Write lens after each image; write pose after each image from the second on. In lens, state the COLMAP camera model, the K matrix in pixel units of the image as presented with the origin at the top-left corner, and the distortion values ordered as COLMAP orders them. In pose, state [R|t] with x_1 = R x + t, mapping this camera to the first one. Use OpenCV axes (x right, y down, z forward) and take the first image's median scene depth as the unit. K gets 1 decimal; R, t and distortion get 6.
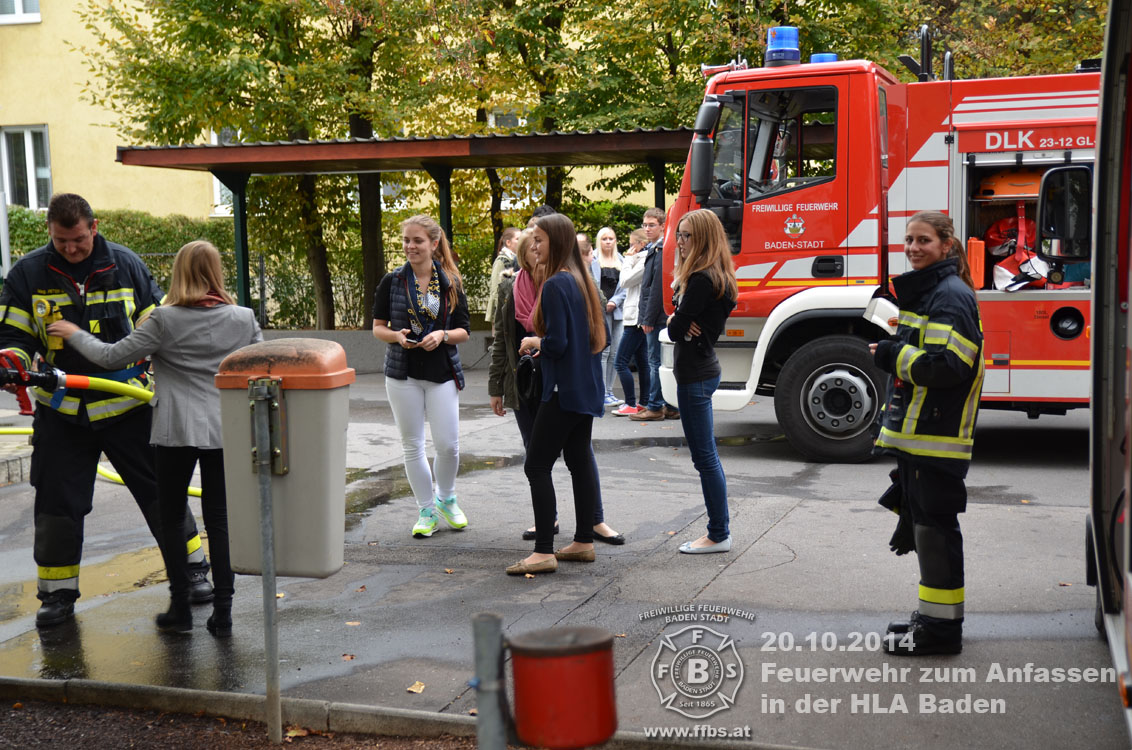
lens RADIAL K [[1491.7, 0, 563.5], [0, 1491.7, 370.9], [0, 0, 1]] dist [0.144029, 0.000000]
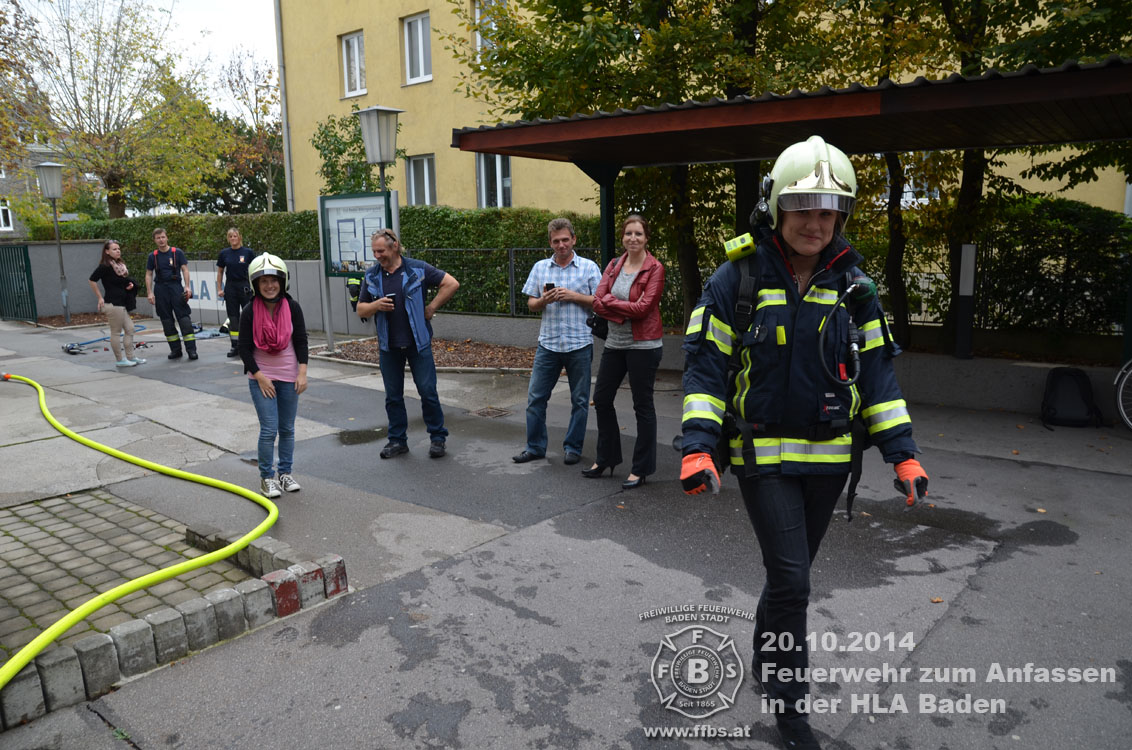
lens RADIAL K [[858.9, 0, 560.0], [0, 858.9, 384.1], [0, 0, 1]] dist [-0.108150, 0.100435]
pose [[0.927492, 0.075858, -0.366066, -0.040538], [-0.045368, 0.994799, 0.091199, -0.045200], [0.371080, -0.067979, 0.926109, 0.522912]]
